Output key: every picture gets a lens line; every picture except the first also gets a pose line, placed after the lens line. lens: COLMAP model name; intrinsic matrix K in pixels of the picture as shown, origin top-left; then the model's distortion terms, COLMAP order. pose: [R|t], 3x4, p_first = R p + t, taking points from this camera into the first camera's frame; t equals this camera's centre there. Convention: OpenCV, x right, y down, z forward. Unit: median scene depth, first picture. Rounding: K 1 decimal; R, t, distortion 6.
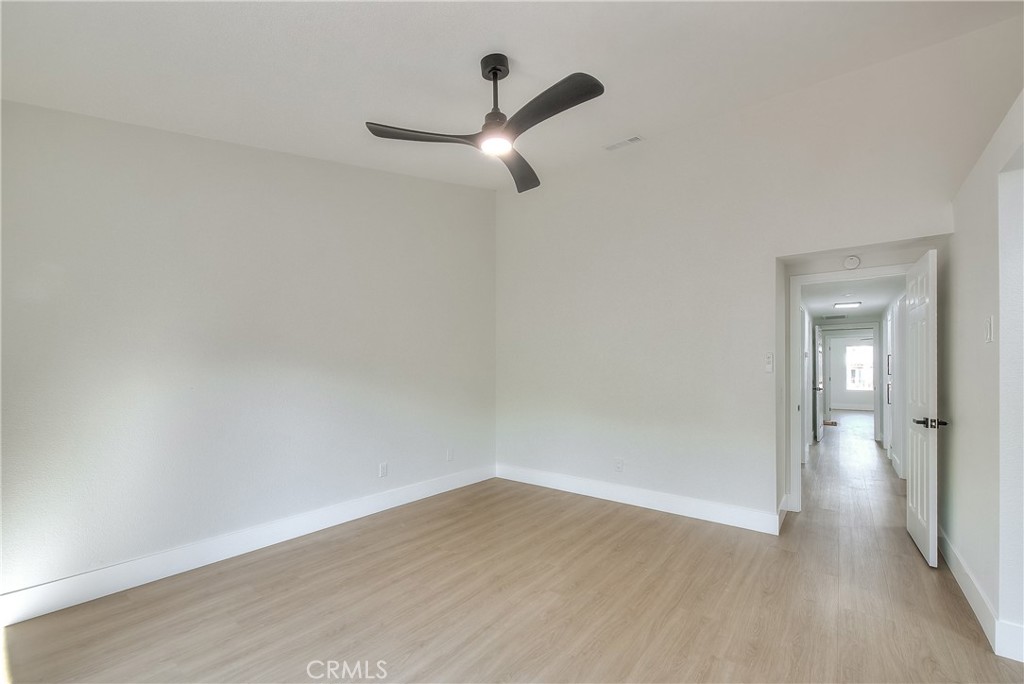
lens RADIAL K [[417.0, 0, 513.1], [0, 417.0, 369.1], [0, 0, 1]] dist [0.000508, -0.002249]
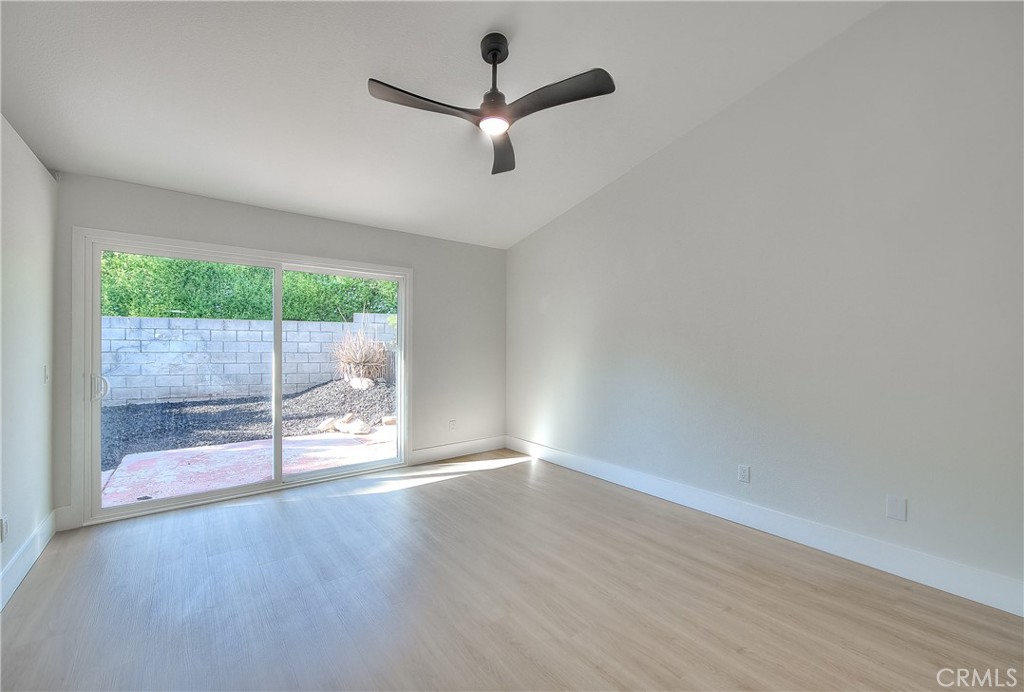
lens RADIAL K [[417.0, 0, 512.7], [0, 417.0, 344.1], [0, 0, 1]] dist [0.000508, -0.002249]
pose [[-0.261075, -0.014274, -0.965213, 0.675692], [-0.001320, 0.999895, -0.014430, 0.012414], [0.965318, -0.002493, -0.261066, 0.944693]]
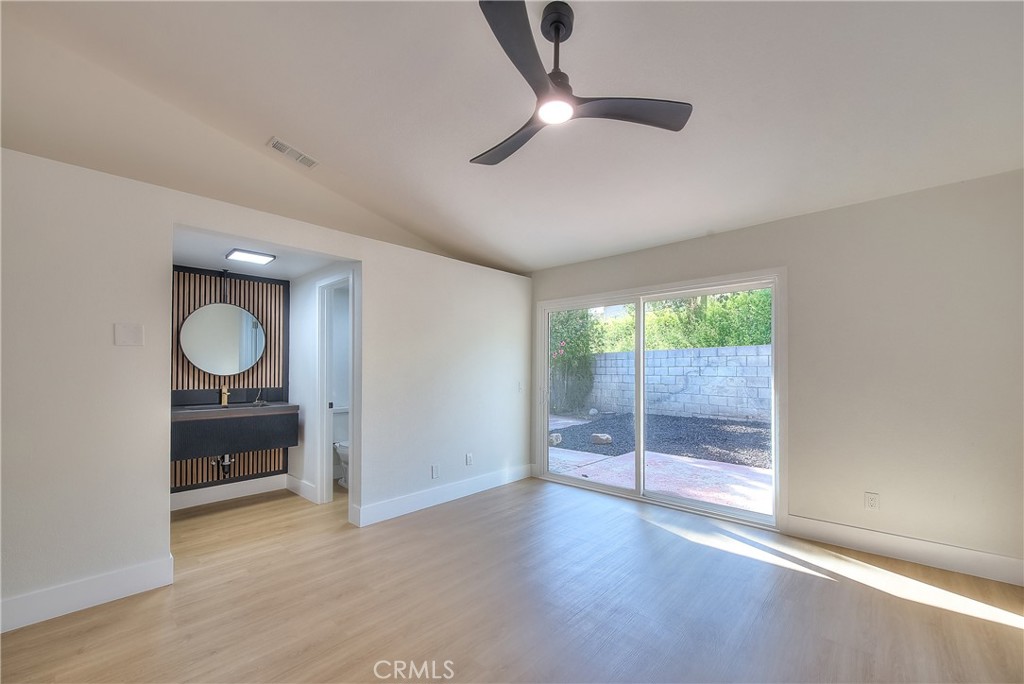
lens RADIAL K [[417.0, 0, 513.6], [0, 417.0, 363.4], [0, 0, 1]] dist [0.000508, -0.002249]
pose [[-0.996399, -0.009572, 0.084241, -0.017826], [-0.010821, 0.999838, -0.014374, -0.004671], [-0.084090, -0.015233, -0.996342, 1.362109]]
